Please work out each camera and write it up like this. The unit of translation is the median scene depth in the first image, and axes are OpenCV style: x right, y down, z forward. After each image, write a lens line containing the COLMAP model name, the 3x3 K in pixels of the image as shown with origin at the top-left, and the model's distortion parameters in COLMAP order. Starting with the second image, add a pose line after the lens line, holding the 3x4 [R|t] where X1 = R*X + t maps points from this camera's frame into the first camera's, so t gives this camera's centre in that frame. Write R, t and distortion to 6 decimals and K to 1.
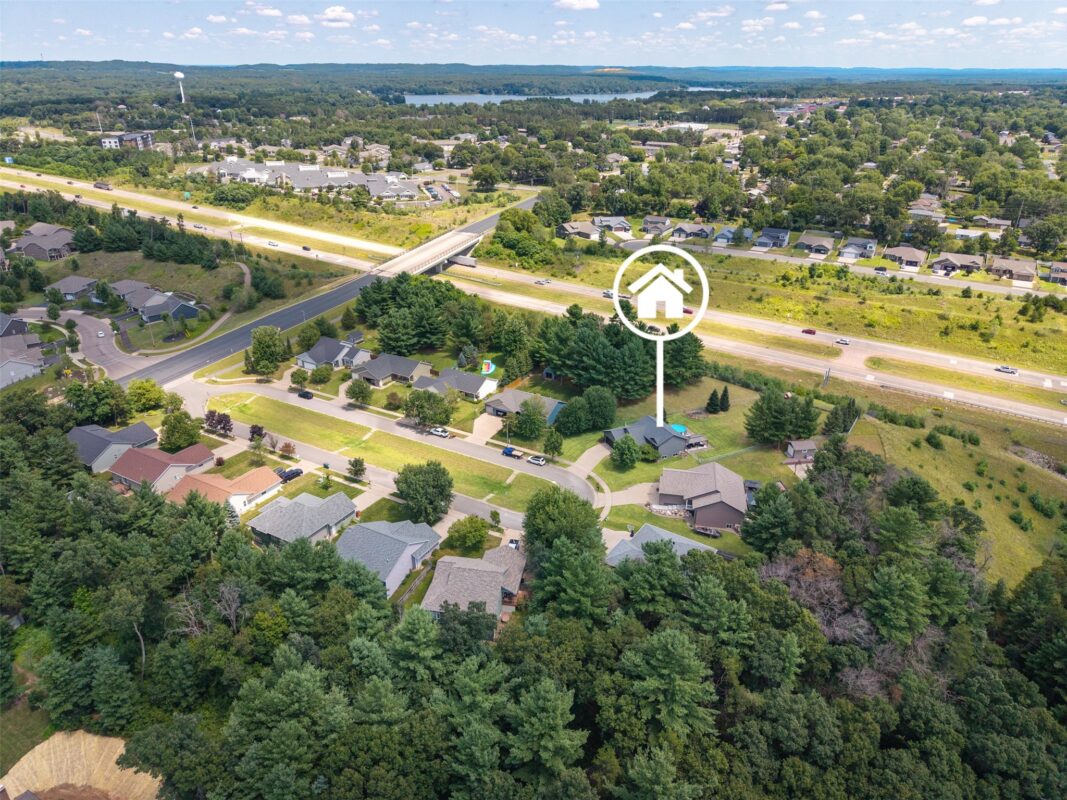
lens RADIAL K [[756.6, 0, 536.2], [0, 756.6, 423.3], [0, 0, 1]] dist [0.006113, -0.007655]
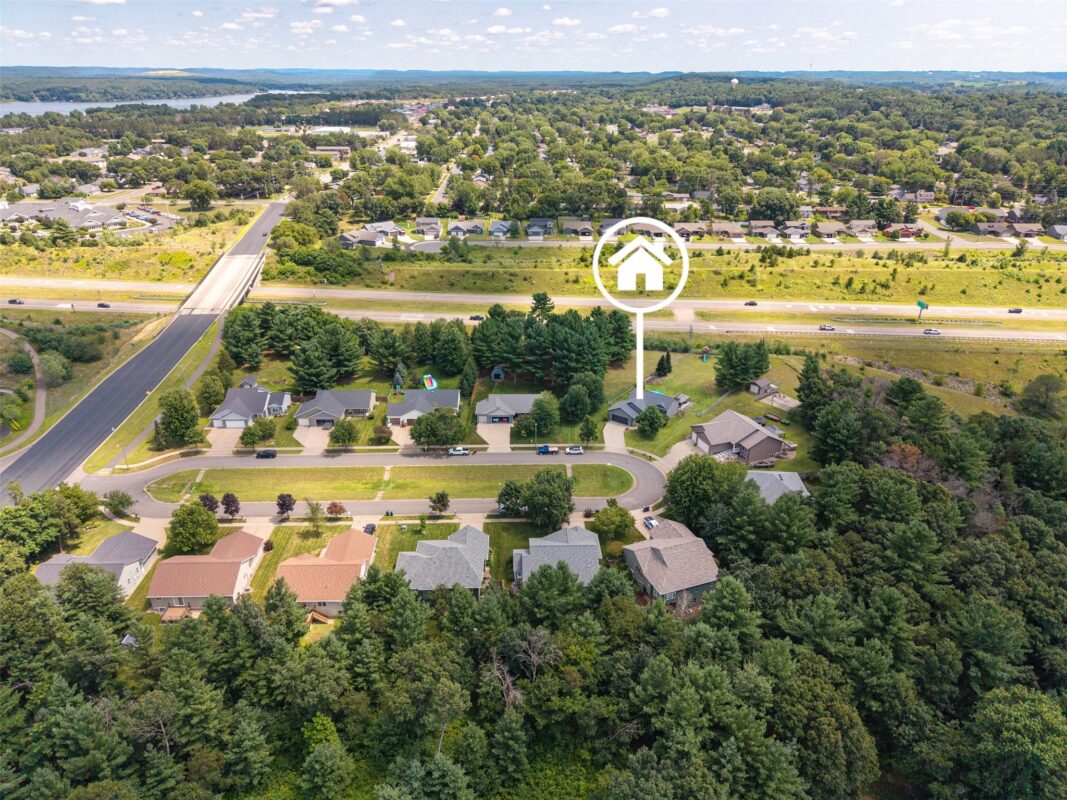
lens RADIAL K [[756.6, 0, 536.2], [0, 756.6, 423.3], [0, 0, 1]] dist [0.006113, -0.007655]
pose [[0.836461, -0.230471, 0.497208, -0.272943], [0.231395, 0.970959, 0.060791, -0.031062], [-0.496779, 0.064202, 0.865499, 0.060520]]
